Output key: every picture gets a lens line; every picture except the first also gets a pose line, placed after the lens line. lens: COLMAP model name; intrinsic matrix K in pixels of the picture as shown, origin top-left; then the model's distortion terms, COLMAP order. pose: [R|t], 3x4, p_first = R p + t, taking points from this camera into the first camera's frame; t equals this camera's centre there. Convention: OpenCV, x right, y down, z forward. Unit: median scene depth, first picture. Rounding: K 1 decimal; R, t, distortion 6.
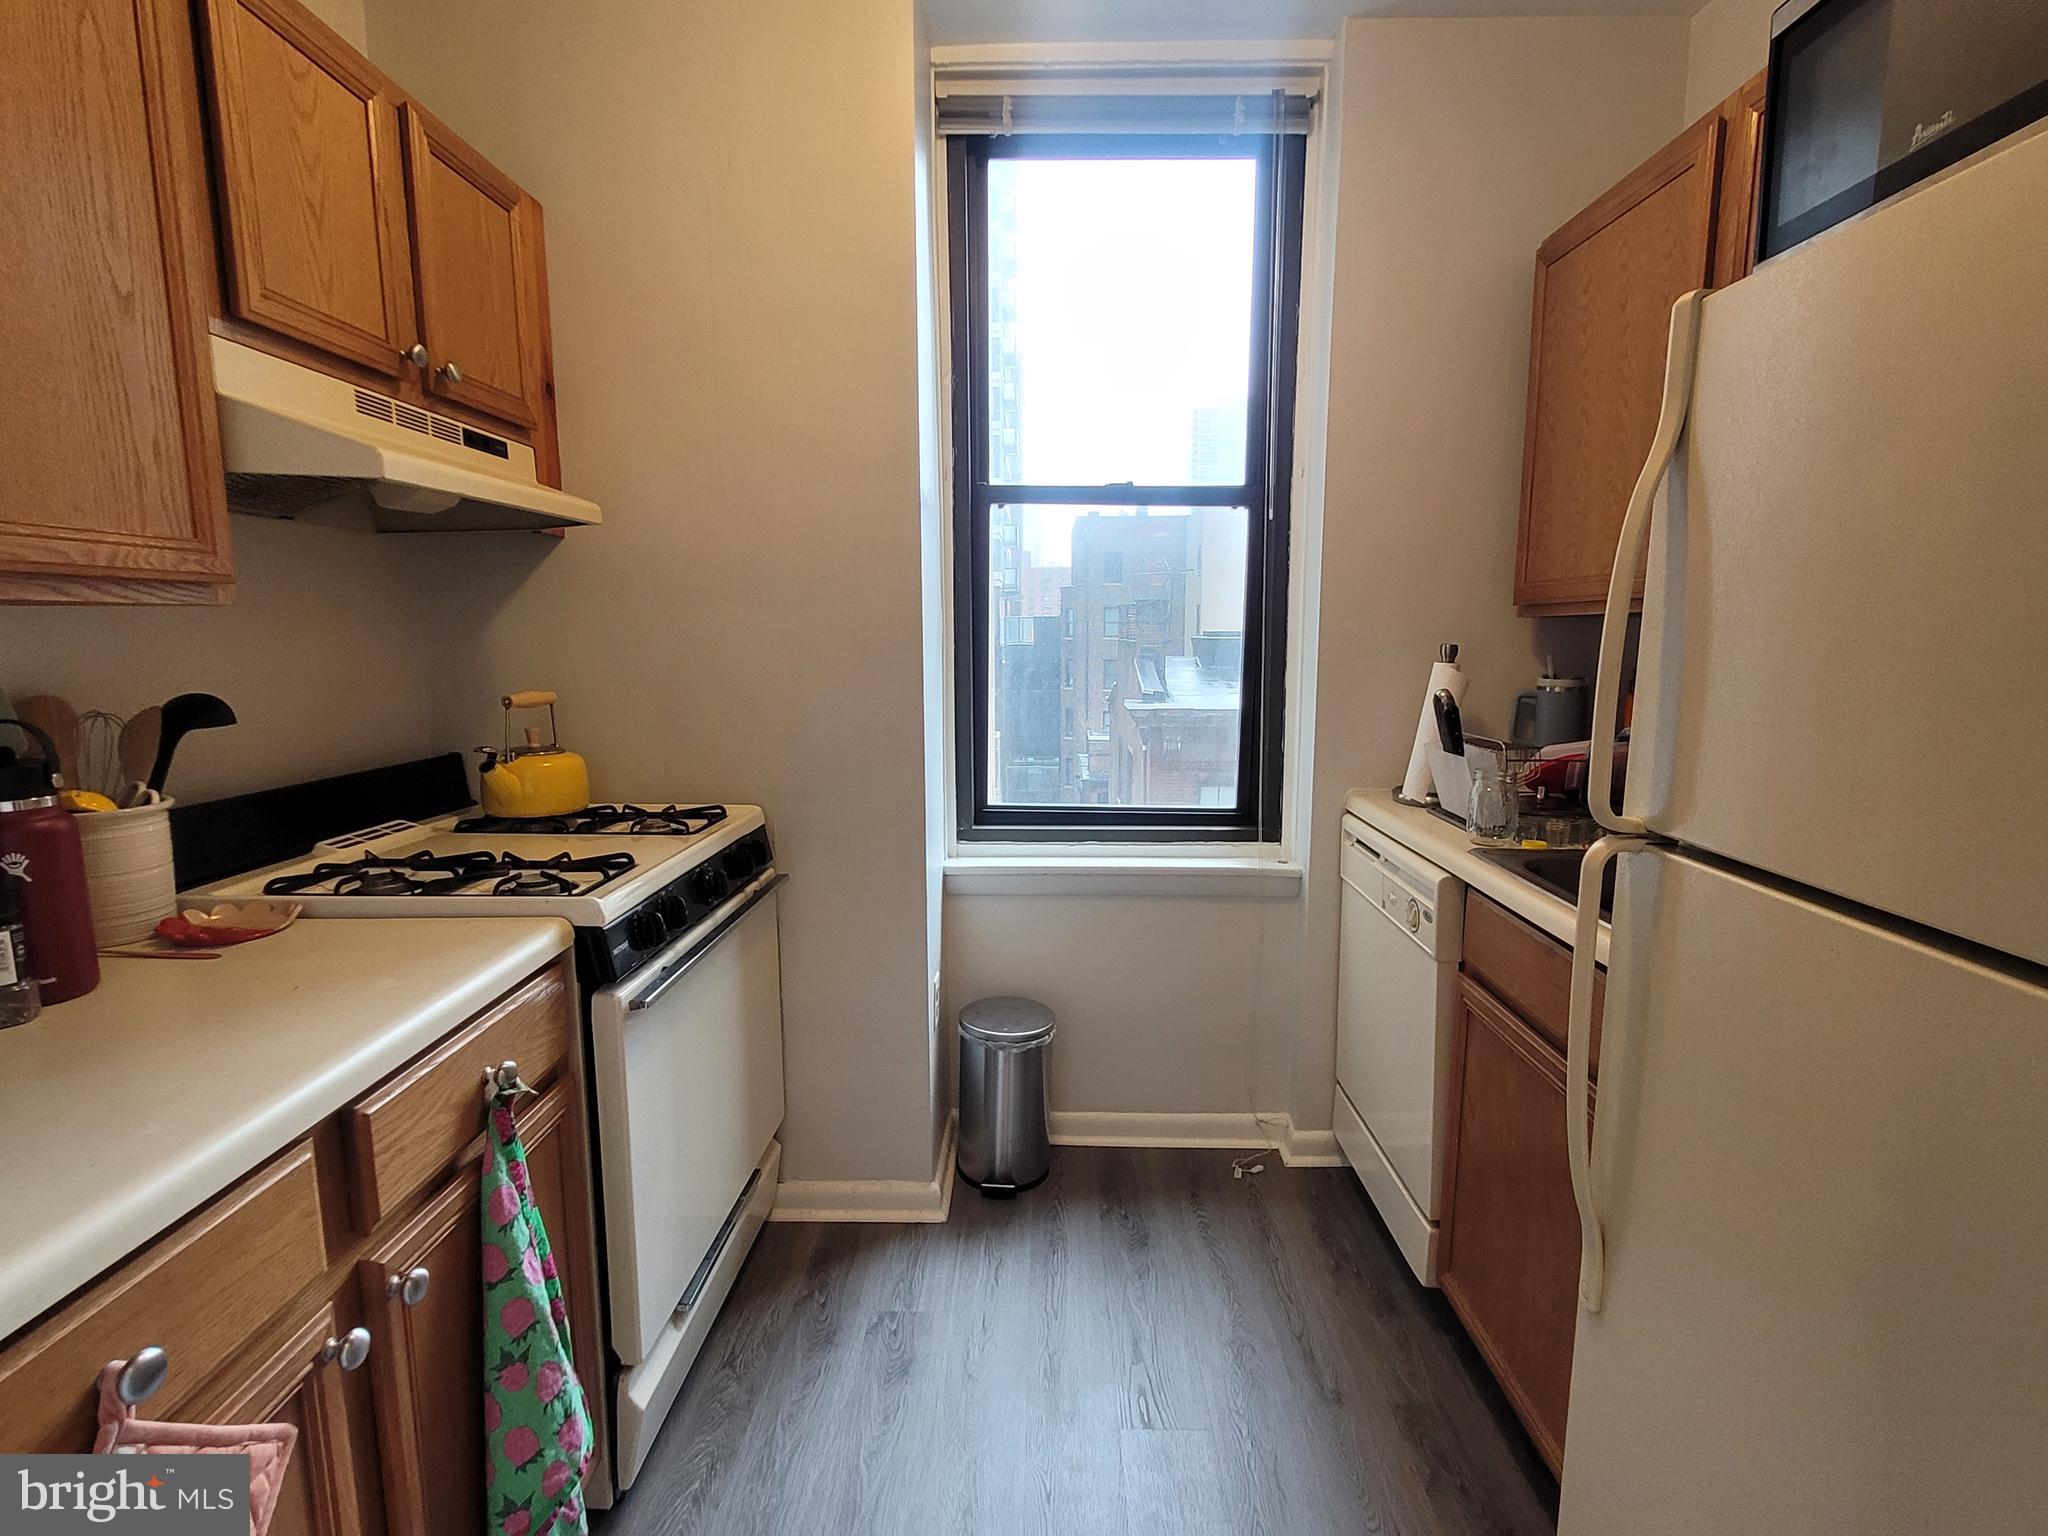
lens RADIAL K [[1026.6, 0, 1026.3], [0, 1026.6, 780.5], [0, 0, 1]] dist [0.010187, -0.005693]
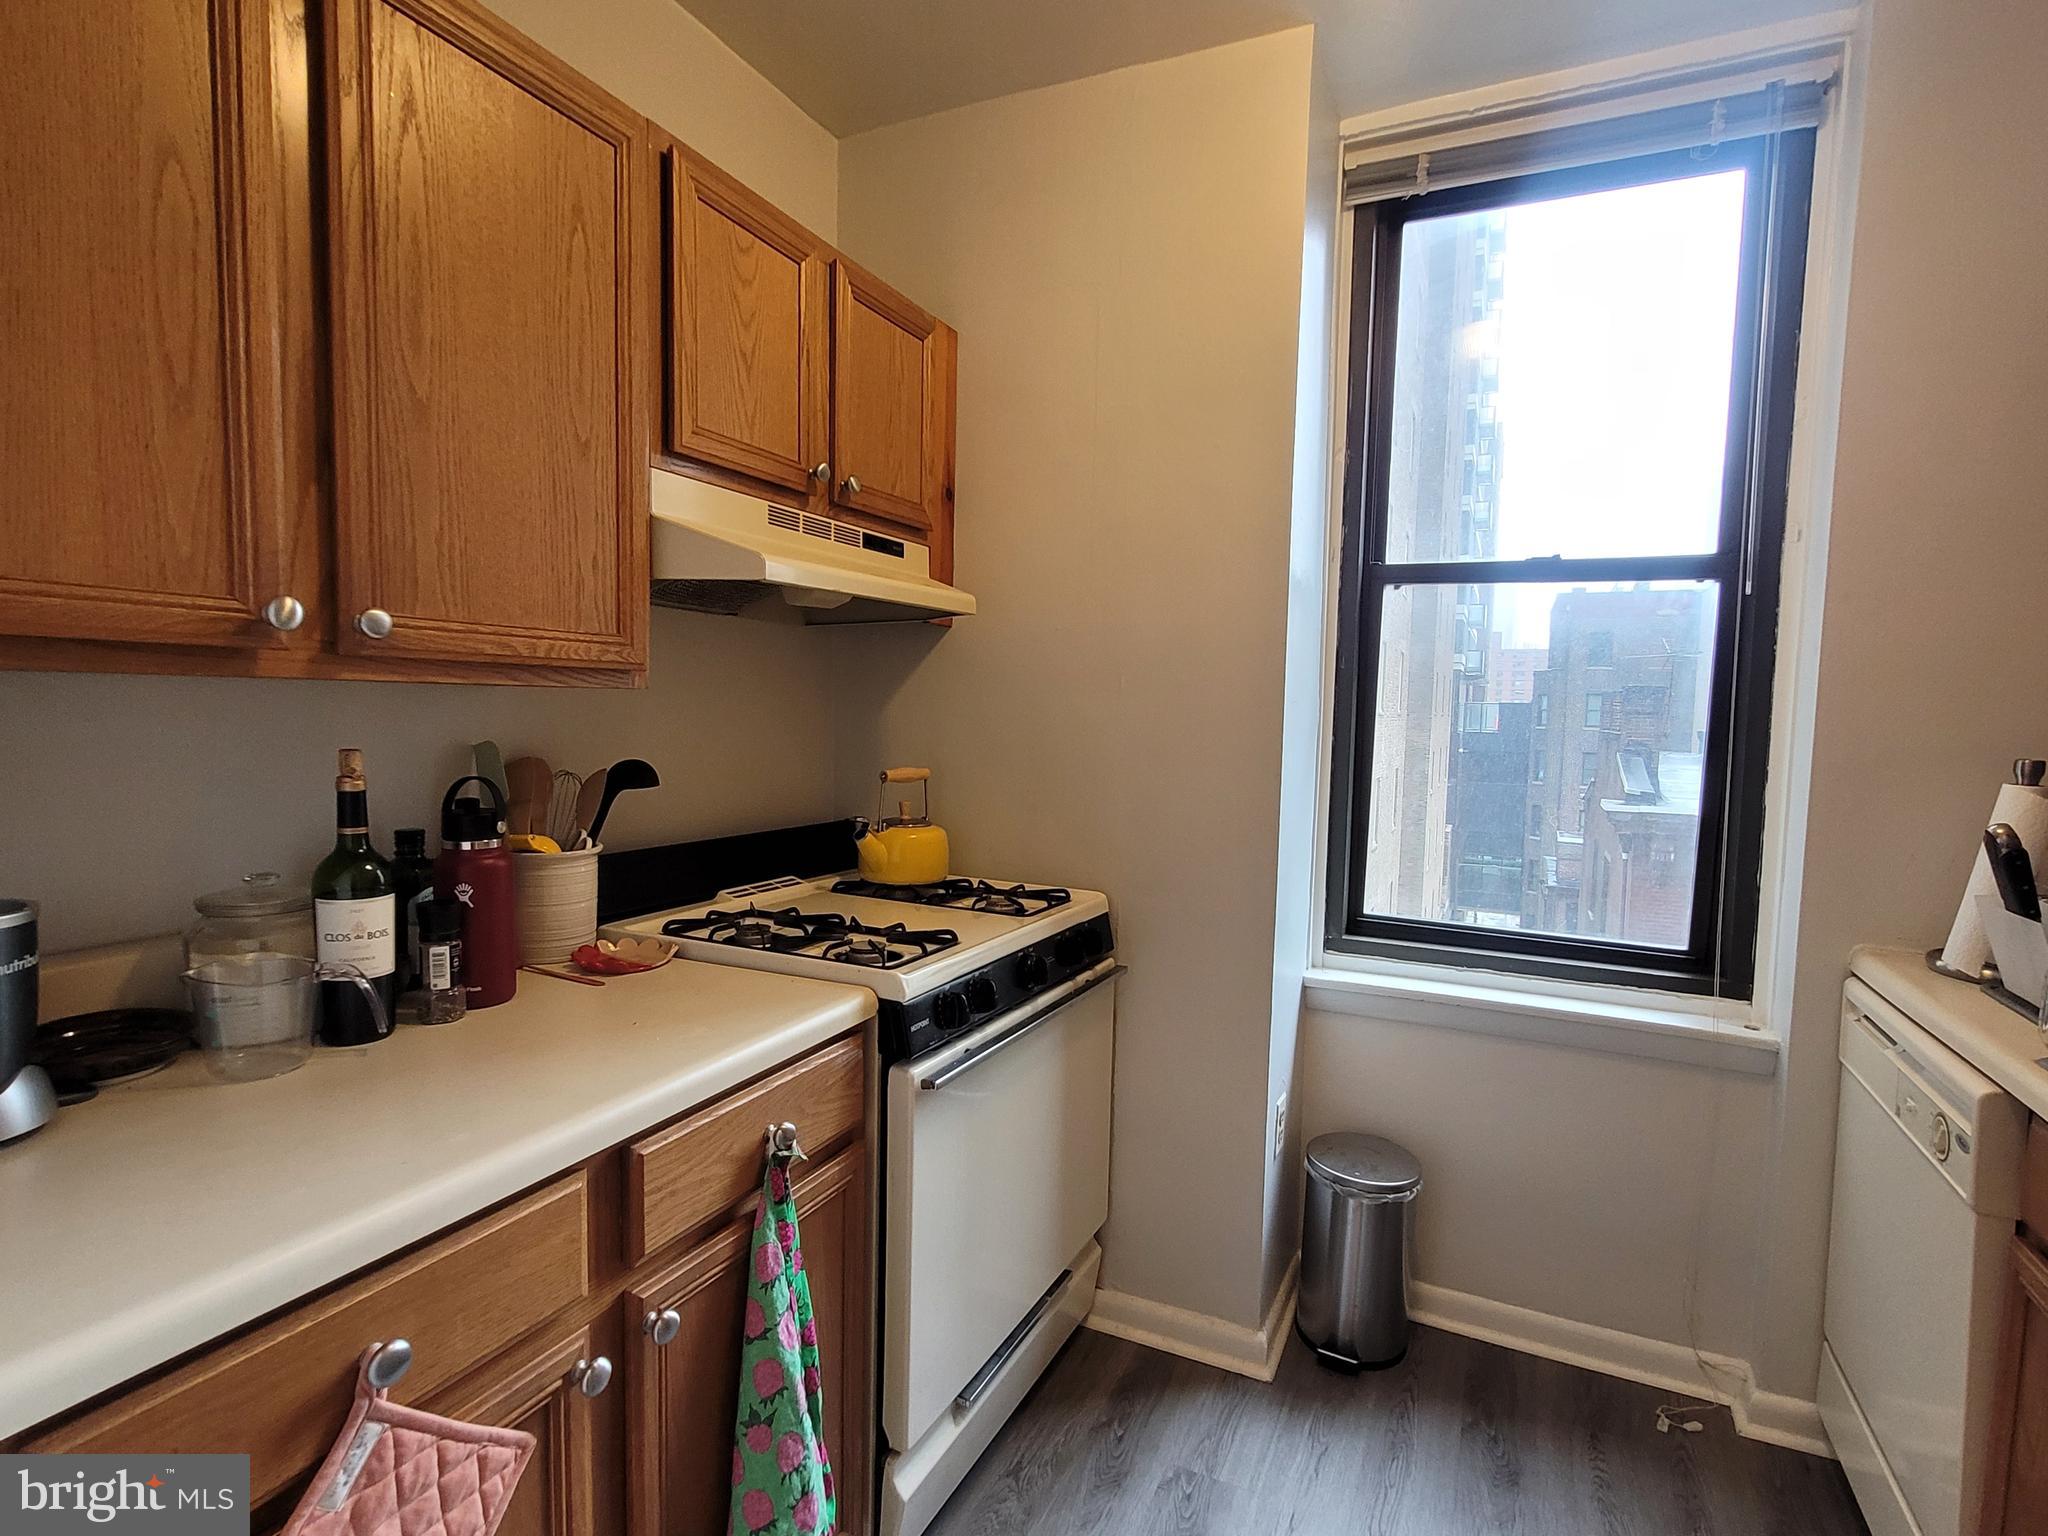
lens RADIAL K [[1026.6, 0, 1026.3], [0, 1026.6, 780.5], [0, 0, 1]] dist [0.010187, -0.005693]
pose [[0.911013, 0.051346, -0.409169, 0.080085], [-0.082981, 0.994748, -0.059926, -0.019707], [0.403943, 0.088546, 0.910489, 0.071027]]
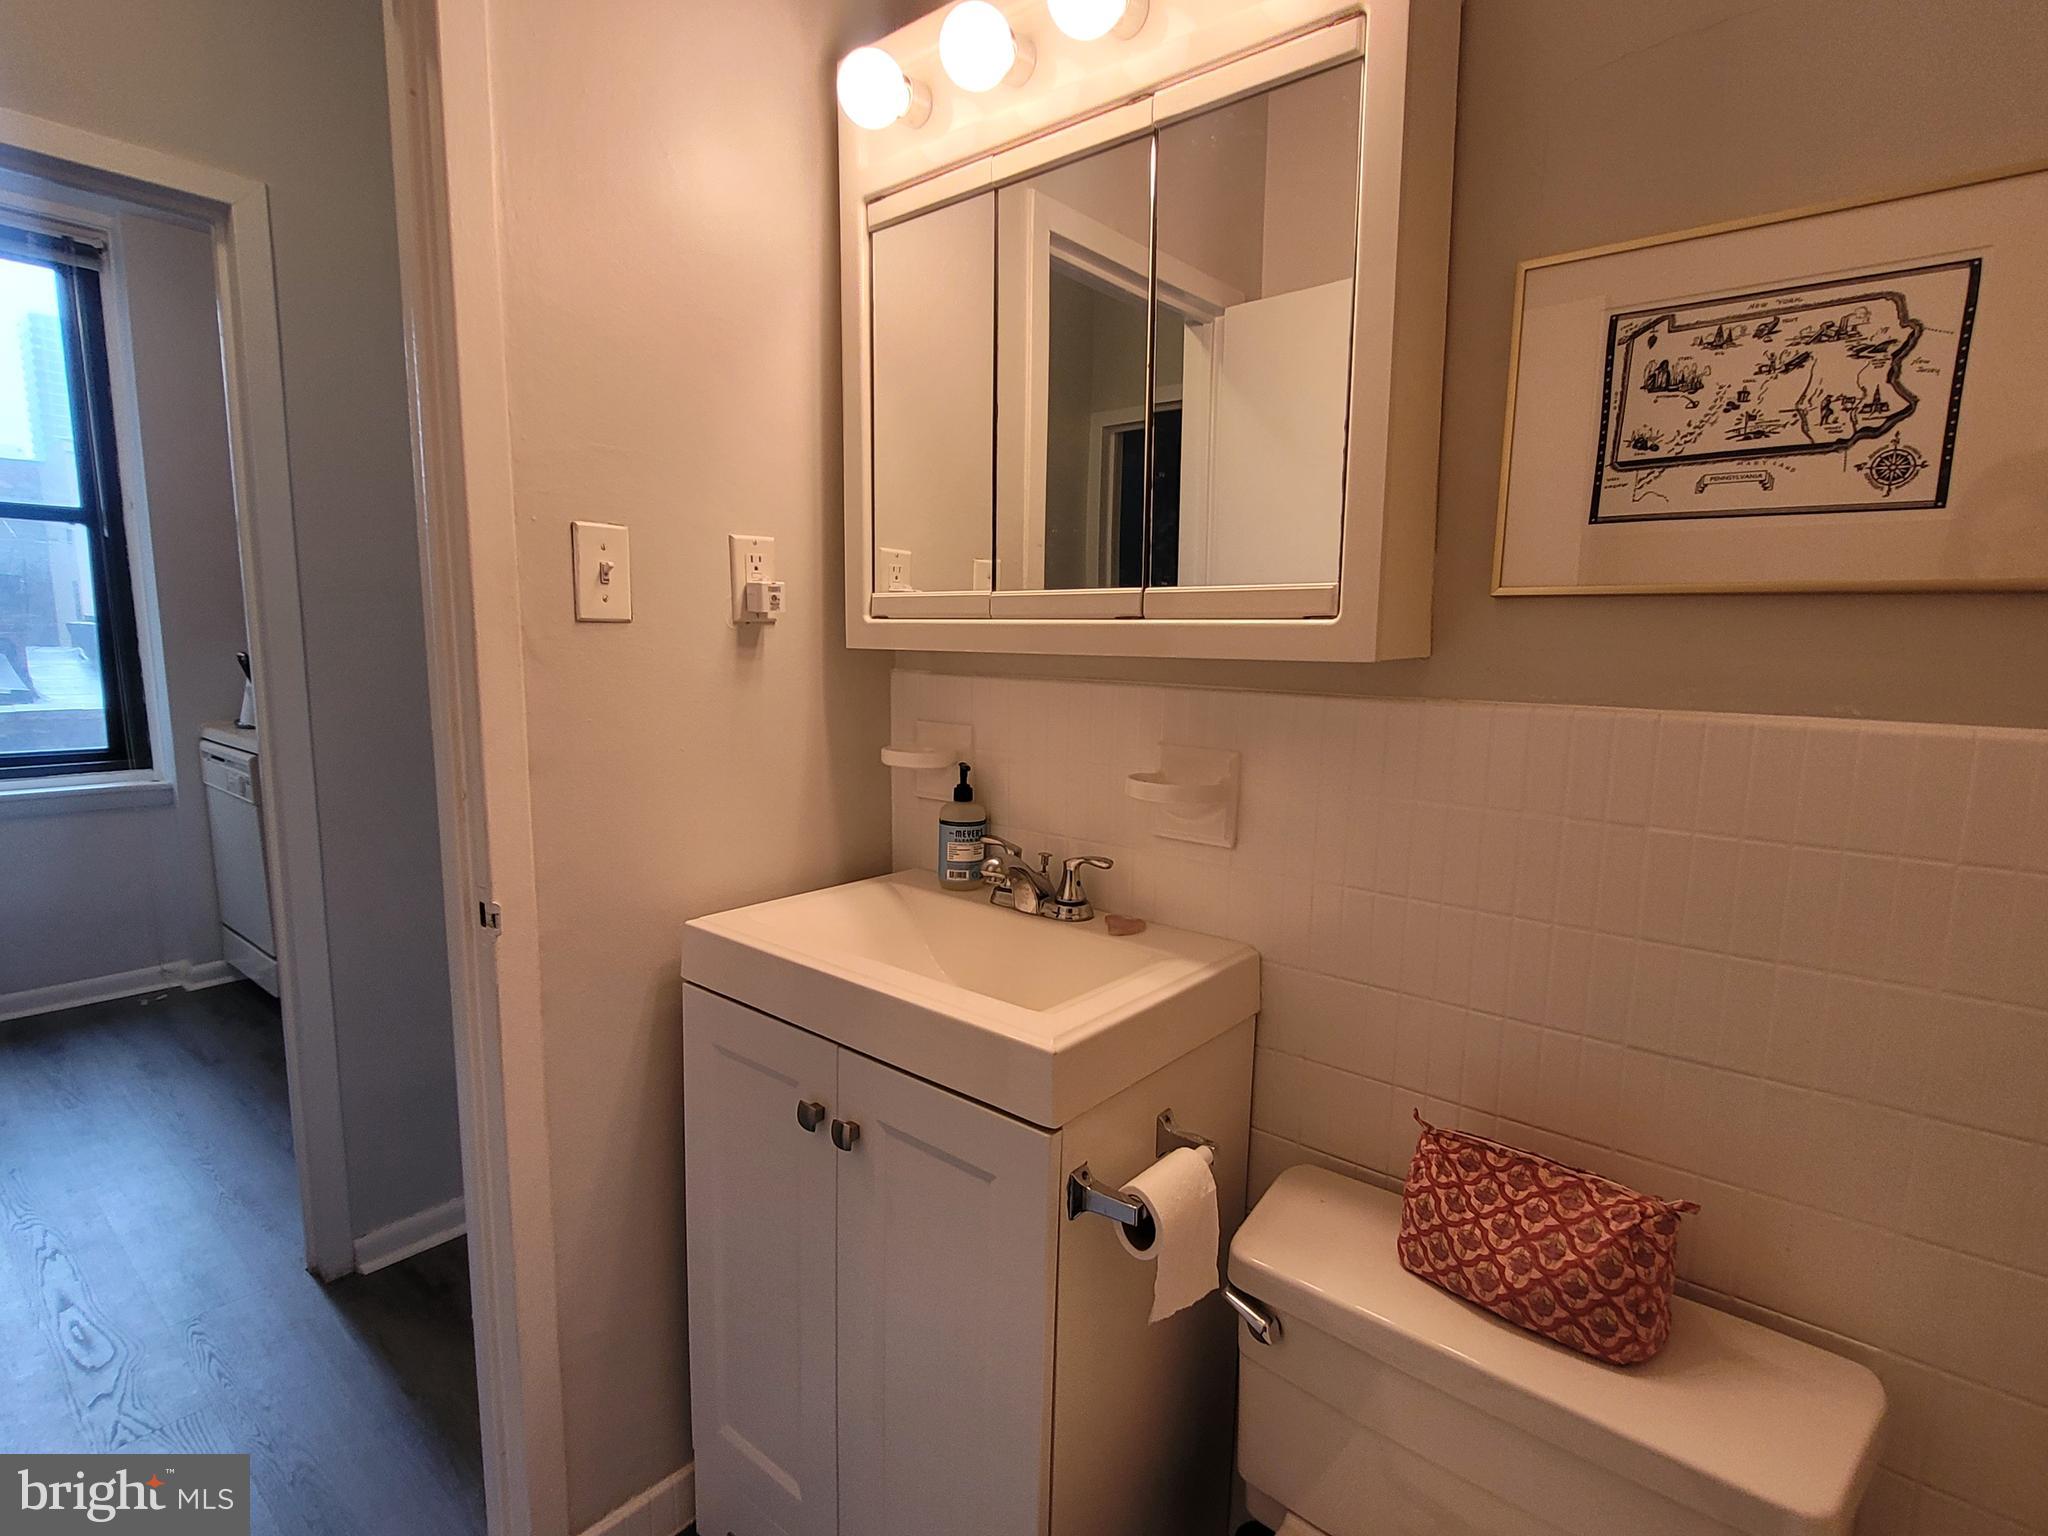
lens RADIAL K [[1026.6, 0, 1026.3], [0, 1026.6, 780.5], [0, 0, 1]] dist [0.010187, -0.005693]
pose [[0.622039, -0.104056, 0.776041, -0.140317], [0.097543, 0.993707, 0.055055, 0.157234], [-0.776886, 0.041451, 0.628275, -1.094978]]
